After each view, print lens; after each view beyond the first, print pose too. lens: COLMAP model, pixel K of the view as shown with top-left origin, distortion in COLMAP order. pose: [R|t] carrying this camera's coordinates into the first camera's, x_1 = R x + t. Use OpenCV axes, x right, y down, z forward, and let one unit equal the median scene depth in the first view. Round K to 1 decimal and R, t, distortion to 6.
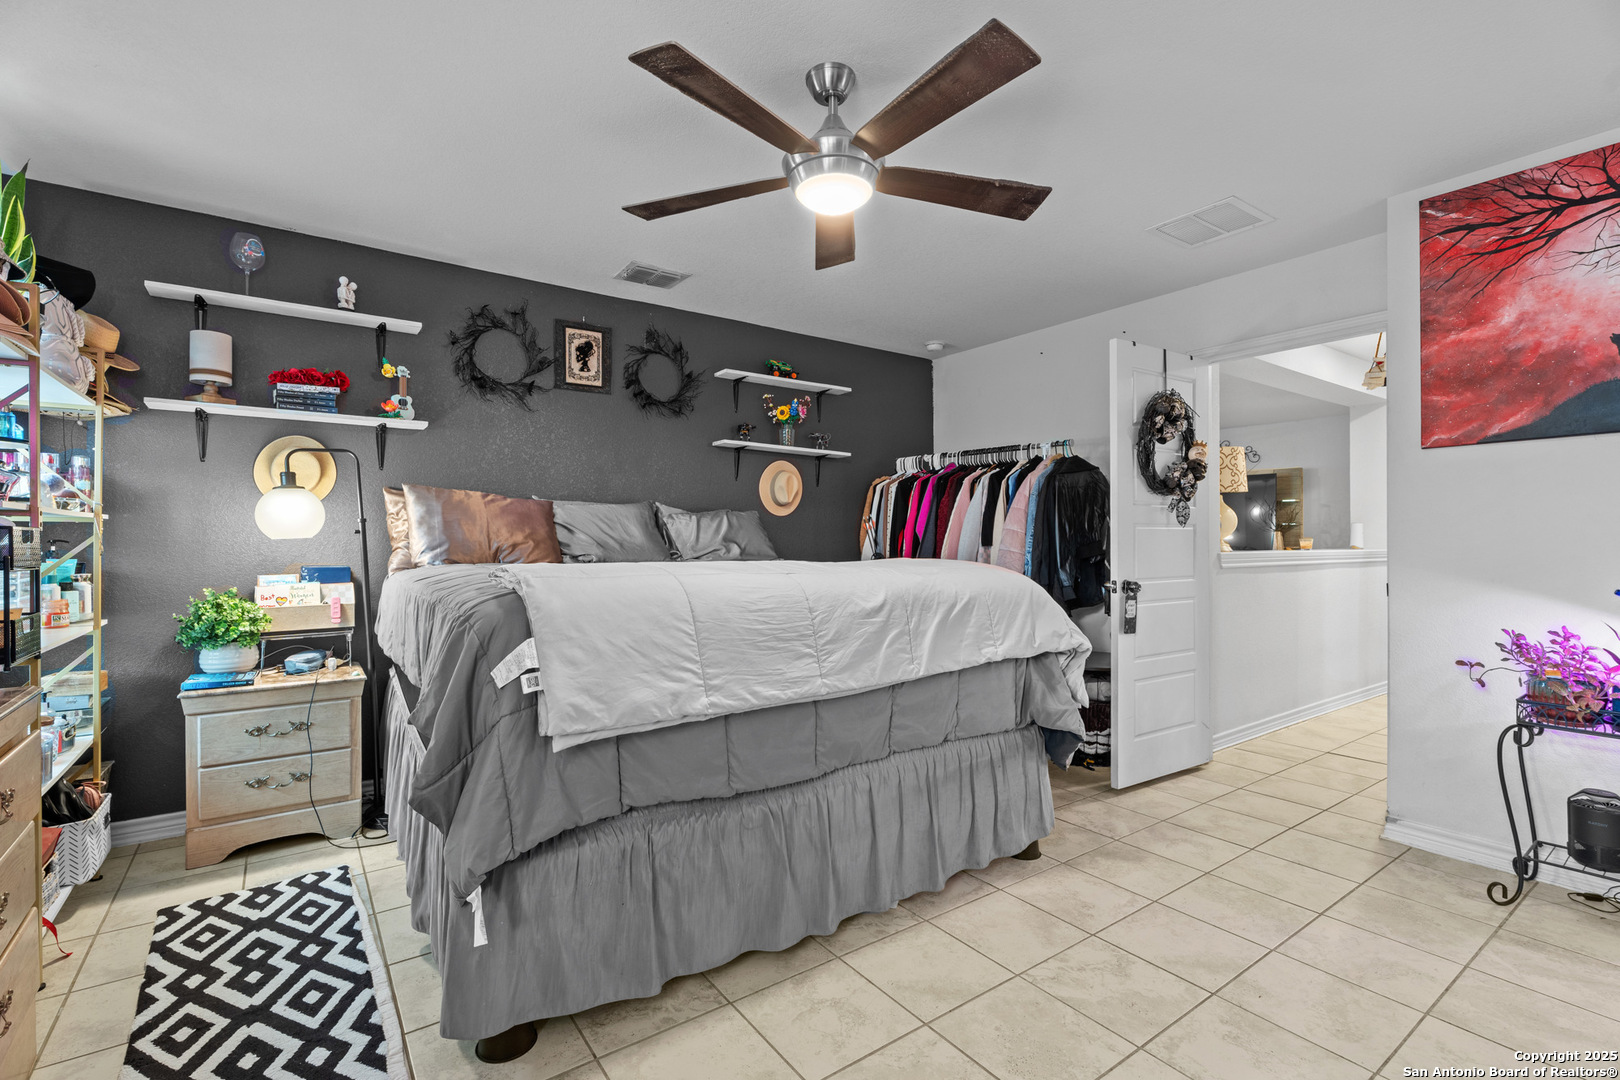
lens RADIAL K [[714.0, 0, 810.0], [0, 714.0, 540.0], [0, 0, 1]] dist [-0.000745, 0.000082]
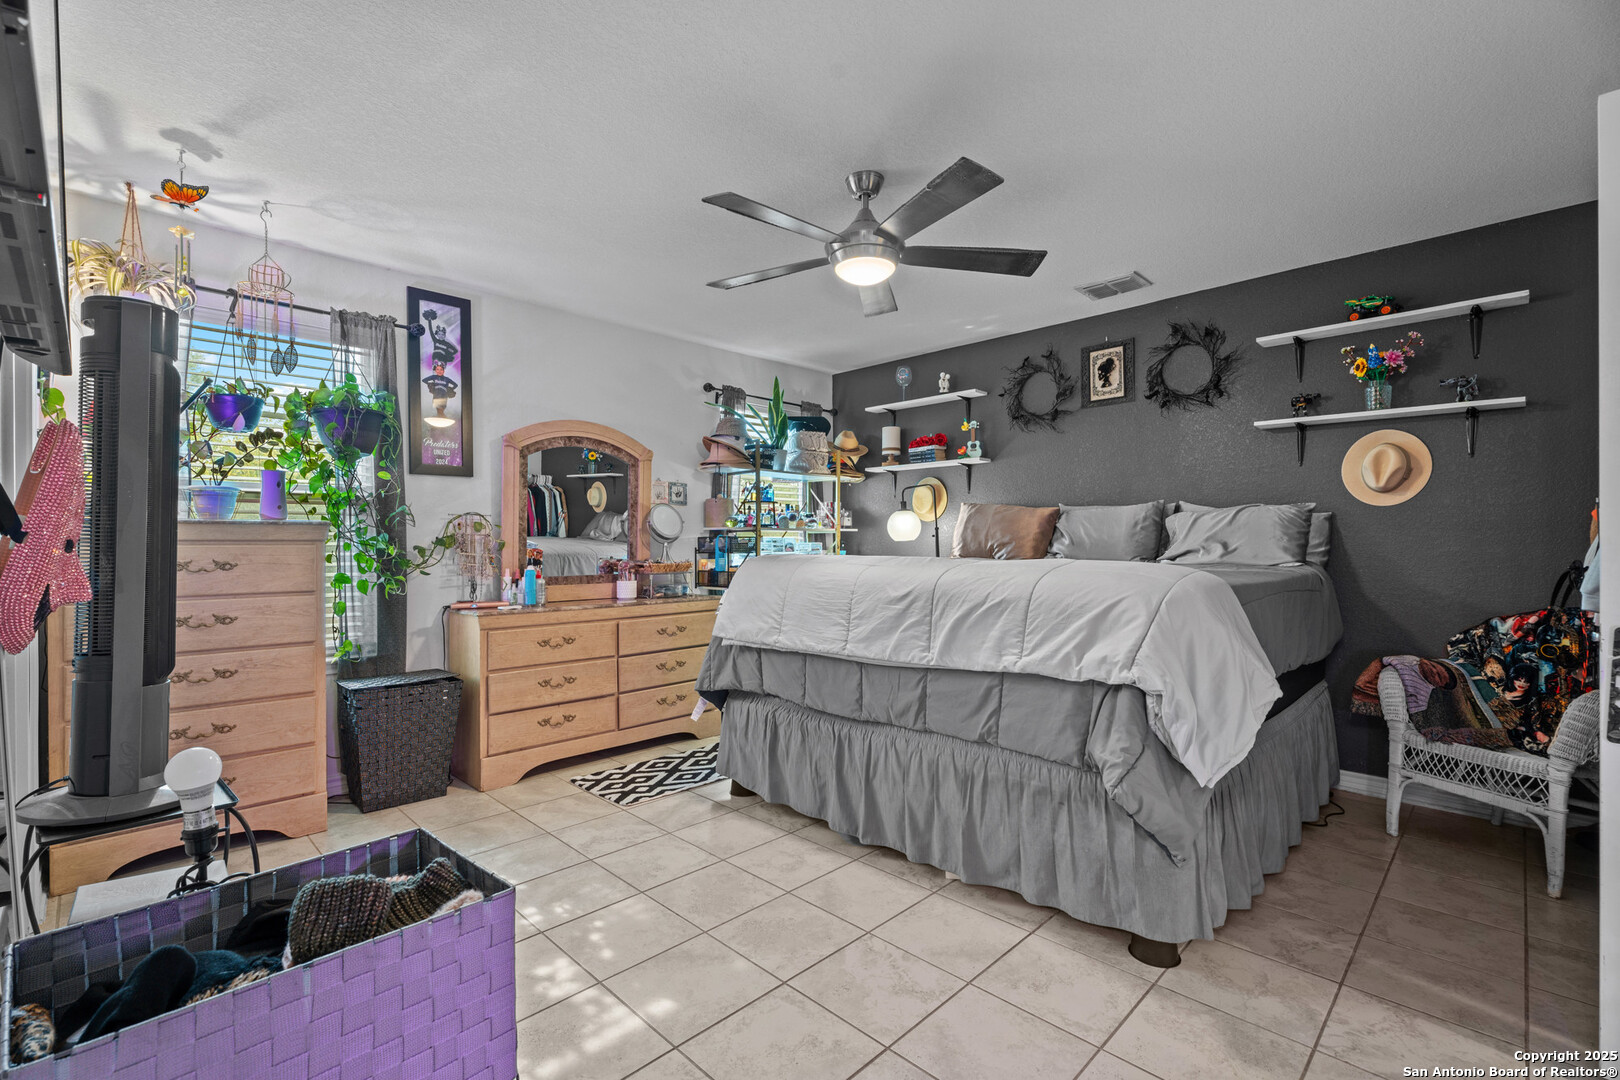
lens RADIAL K [[714.0, 0, 810.0], [0, 714.0, 540.0], [0, 0, 1]] dist [-0.000745, 0.000082]
pose [[0.177423, -0.004000, -0.984127, 0.790749], [0.002244, 0.999991, -0.003660, 0.002737], [0.984132, -0.001559, 0.177430, 0.413709]]
